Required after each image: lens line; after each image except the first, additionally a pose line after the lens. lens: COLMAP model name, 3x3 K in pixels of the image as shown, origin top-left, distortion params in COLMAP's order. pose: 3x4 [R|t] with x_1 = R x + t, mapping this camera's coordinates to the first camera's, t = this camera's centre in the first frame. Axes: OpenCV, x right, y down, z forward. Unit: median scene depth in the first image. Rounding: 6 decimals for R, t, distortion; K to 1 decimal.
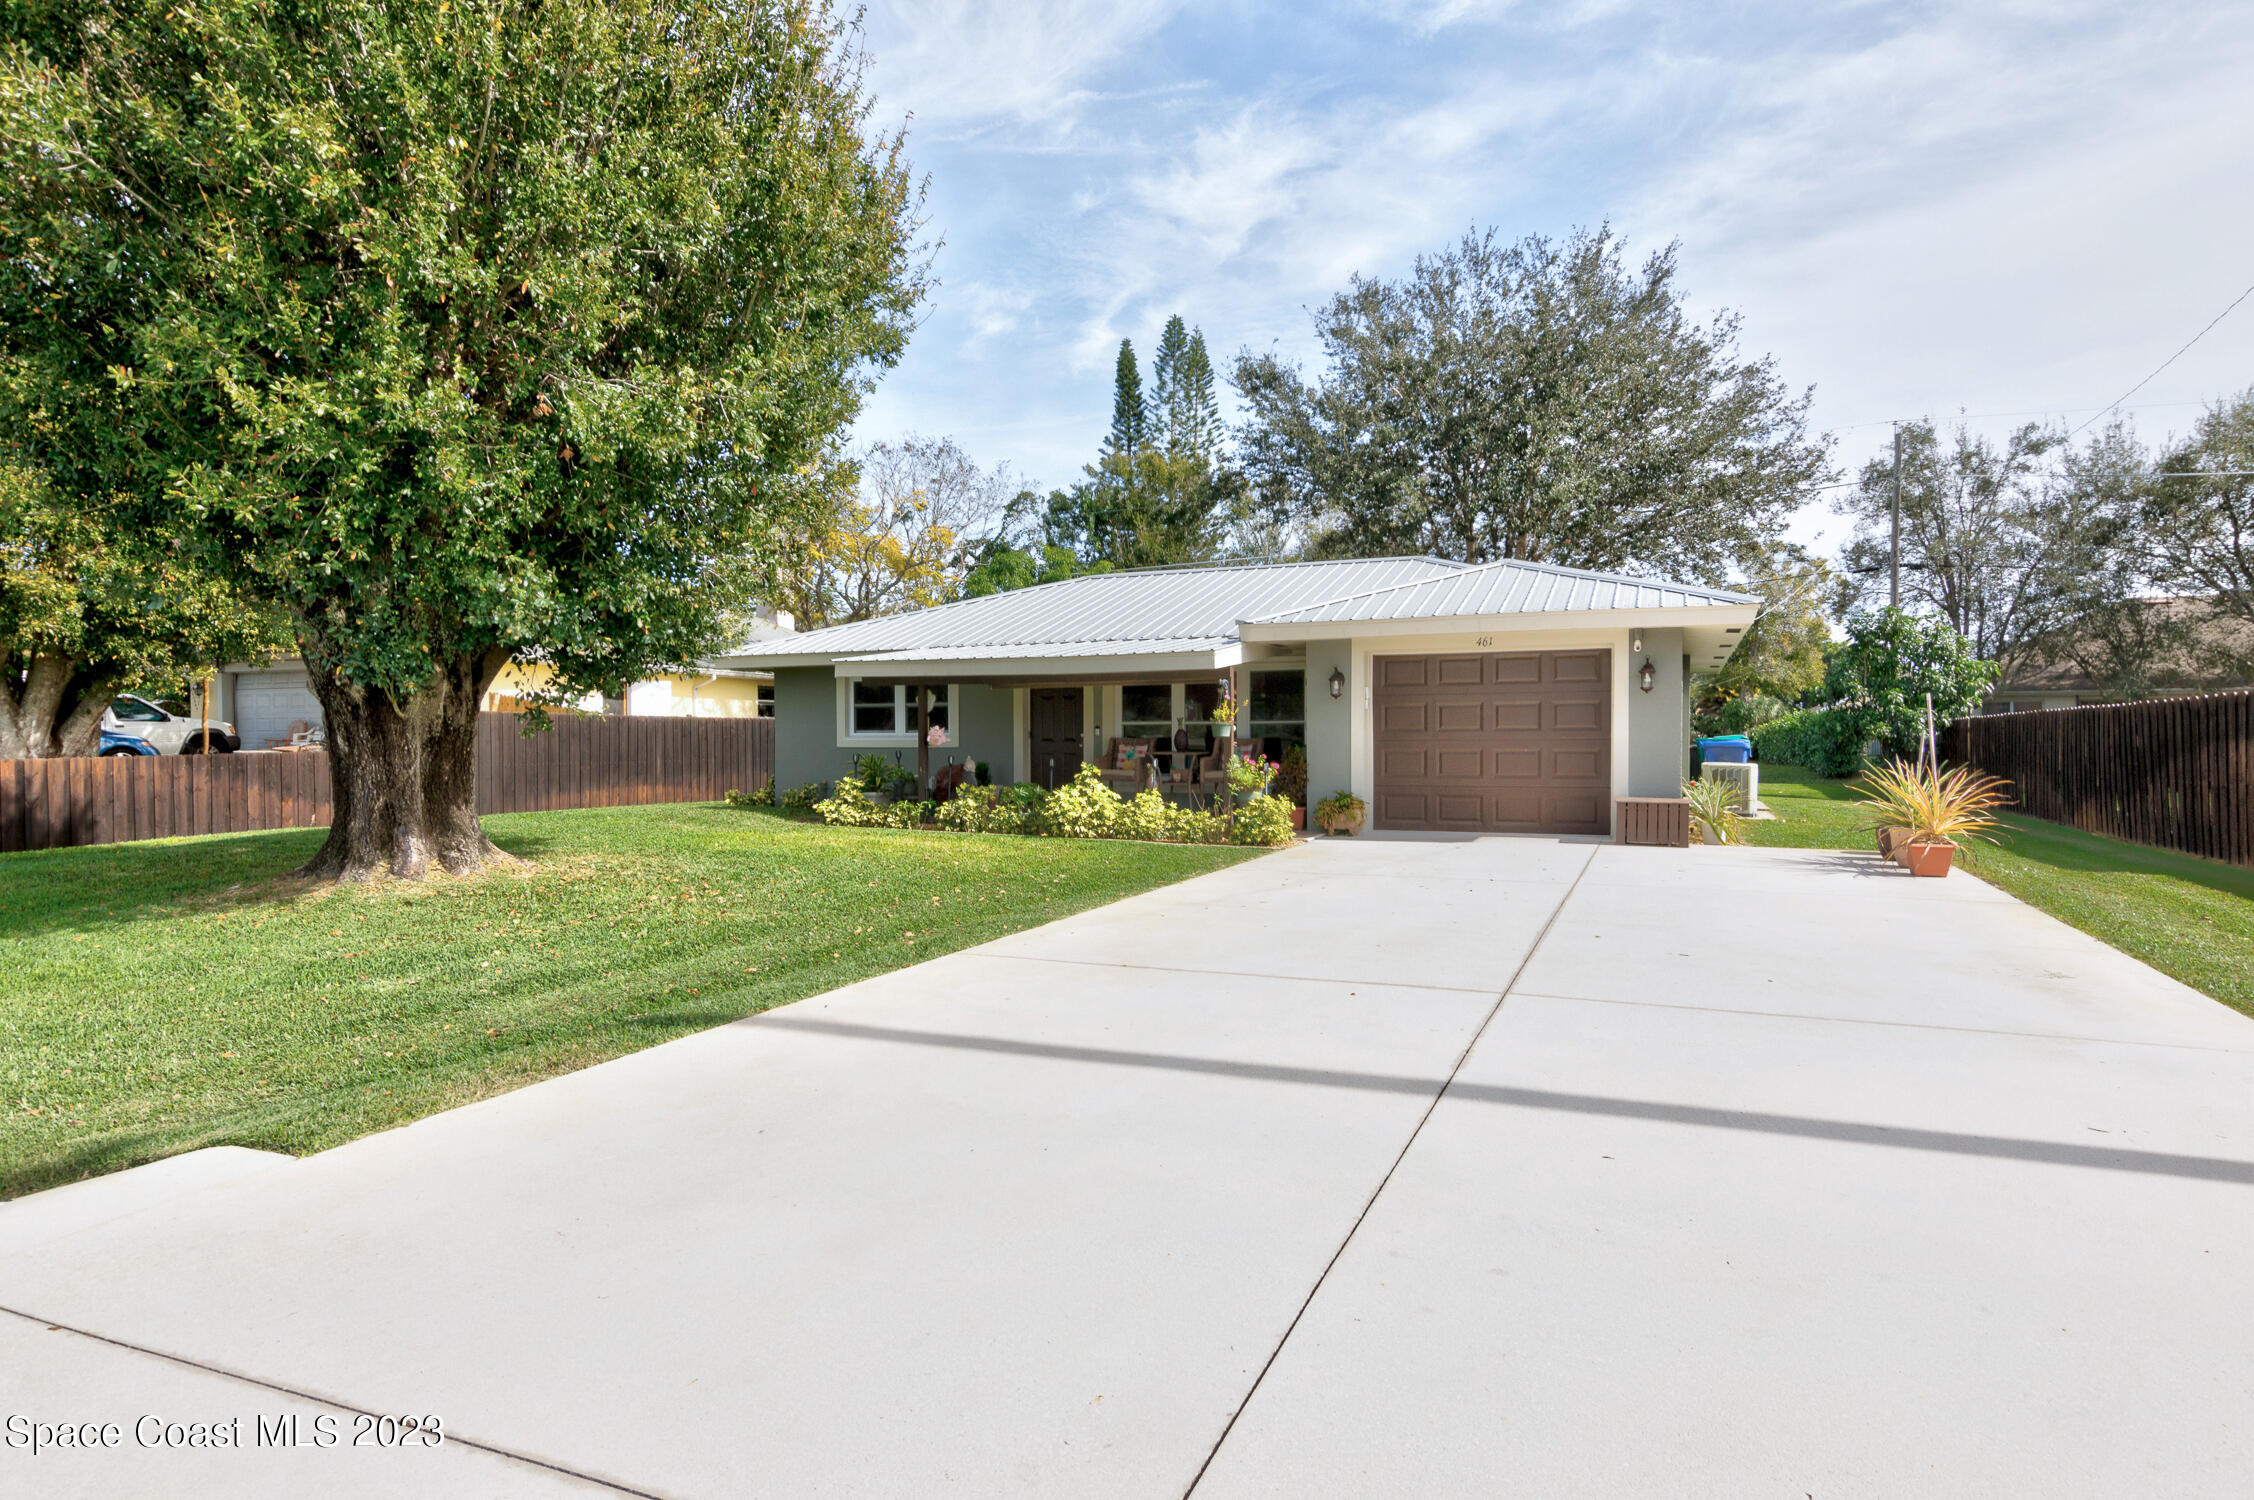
lens RADIAL K [[1273.7, 0, 1116.3], [0, 1273.7, 766.4], [0, 0, 1]] dist [0.011869, -0.001256]
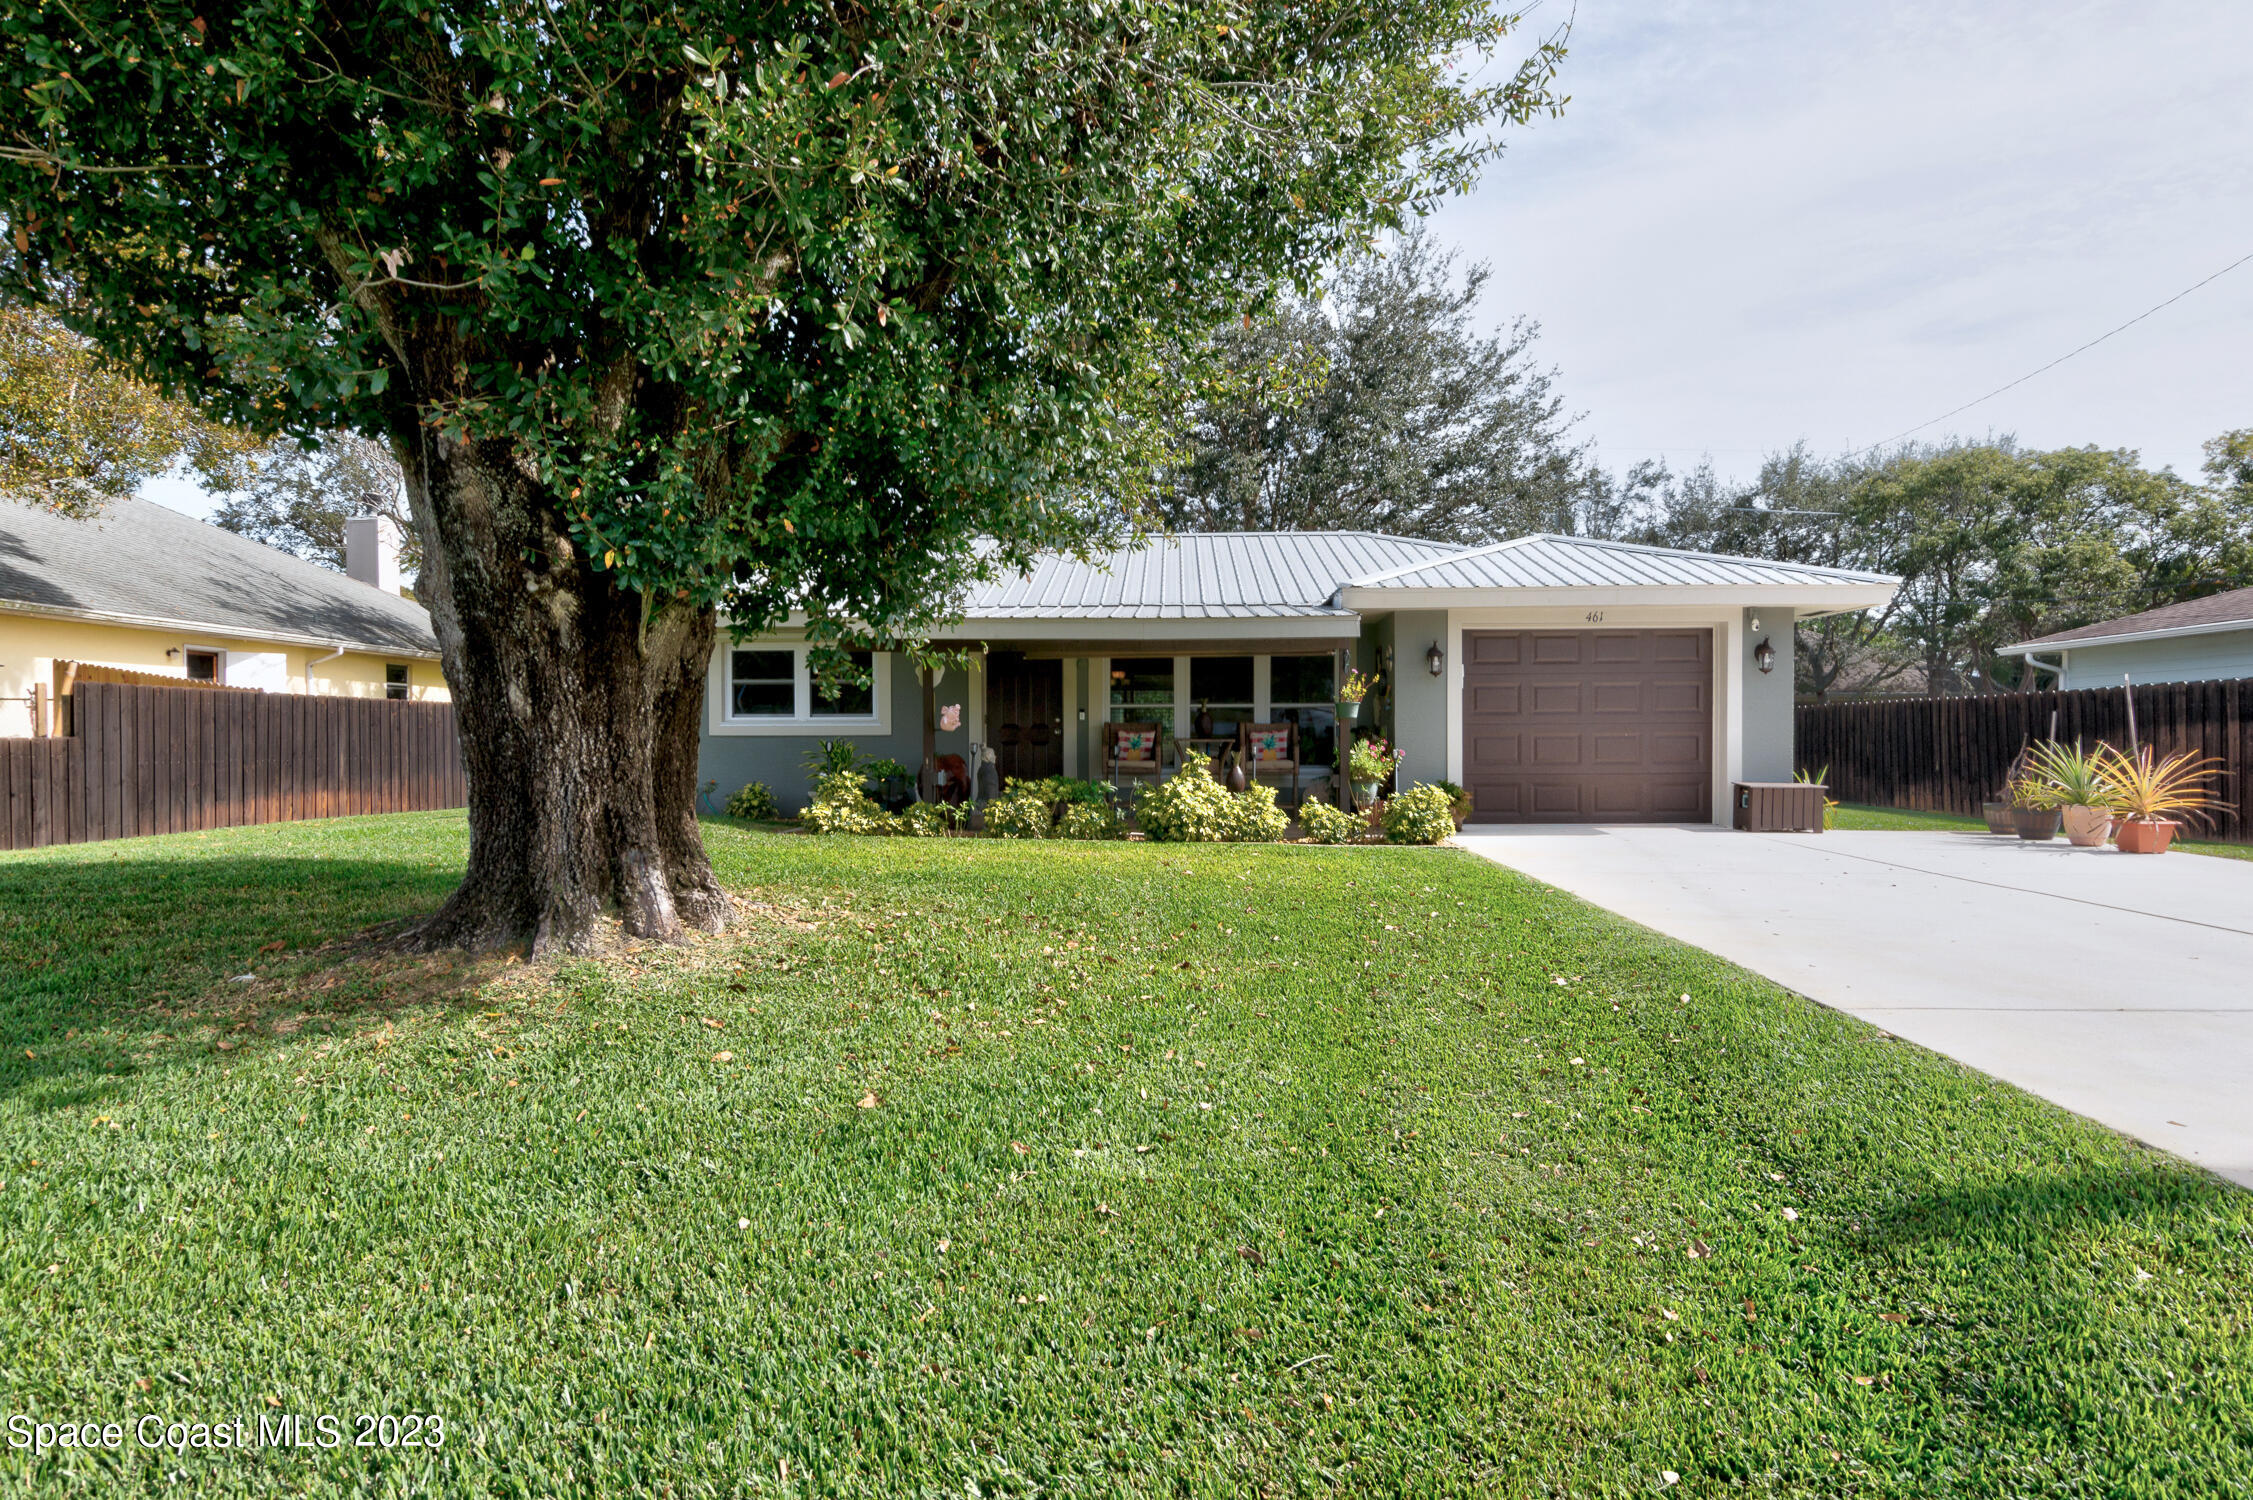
lens RADIAL K [[1273.1, 0, 1115.8], [0, 1273.1, 766.4], [0, 0, 1]] dist [0.011869, -0.001256]
pose [[0.932860, -0.008465, 0.360139, -0.354034], [0.009181, 0.999958, -0.000278, 0.007833], [-0.360121, 0.003566, 0.932899, 0.254314]]
